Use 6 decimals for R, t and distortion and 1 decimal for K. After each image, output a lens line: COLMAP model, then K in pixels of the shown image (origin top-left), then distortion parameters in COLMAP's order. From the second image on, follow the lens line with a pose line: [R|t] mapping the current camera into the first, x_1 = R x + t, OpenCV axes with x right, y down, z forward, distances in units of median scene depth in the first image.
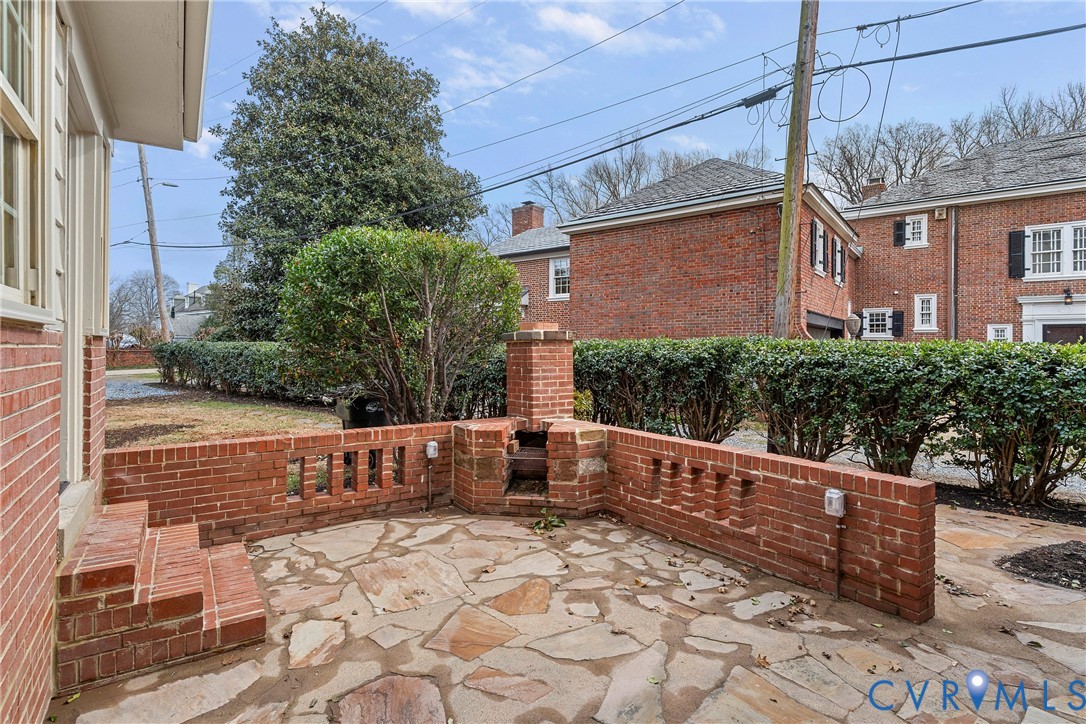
lens RADIAL K [[532.4, 0, 537.2], [0, 532.4, 359.0], [0, 0, 1]] dist [0.002128, 0.000130]
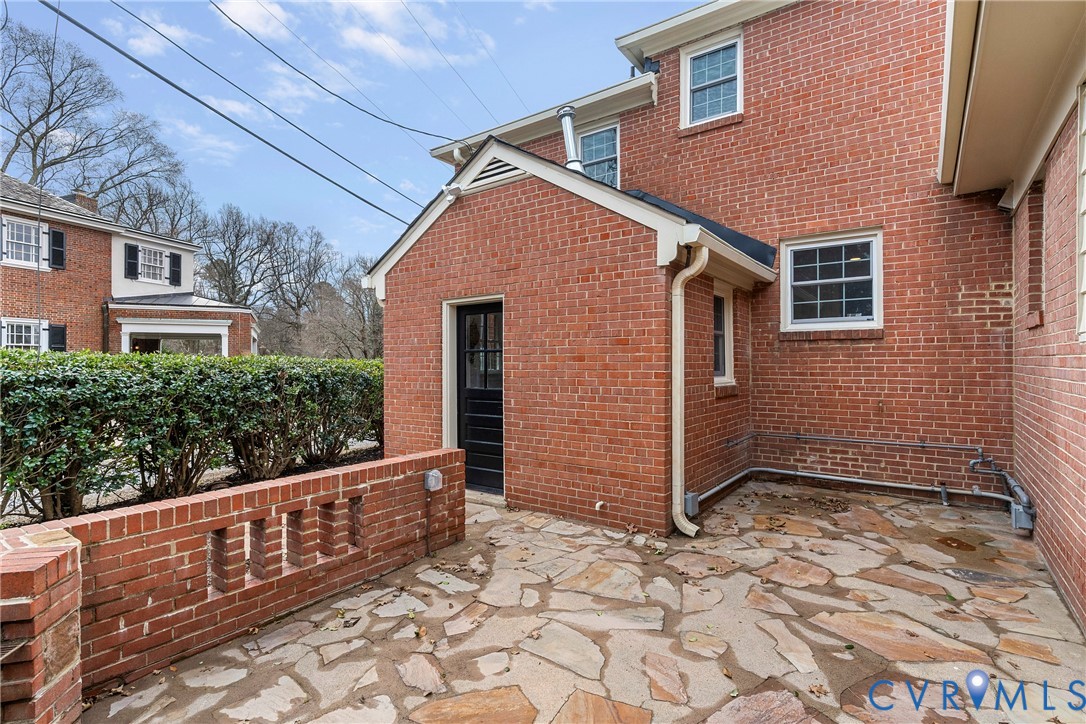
lens RADIAL K [[532.4, 0, 537.2], [0, 532.4, 359.0], [0, 0, 1]] dist [0.002128, 0.000130]
pose [[-0.333505, 0.001370, 0.942747, -0.672148], [0.018793, 0.999810, 0.005195, -0.022426], [-0.942561, 0.019450, -0.333468, 1.087288]]
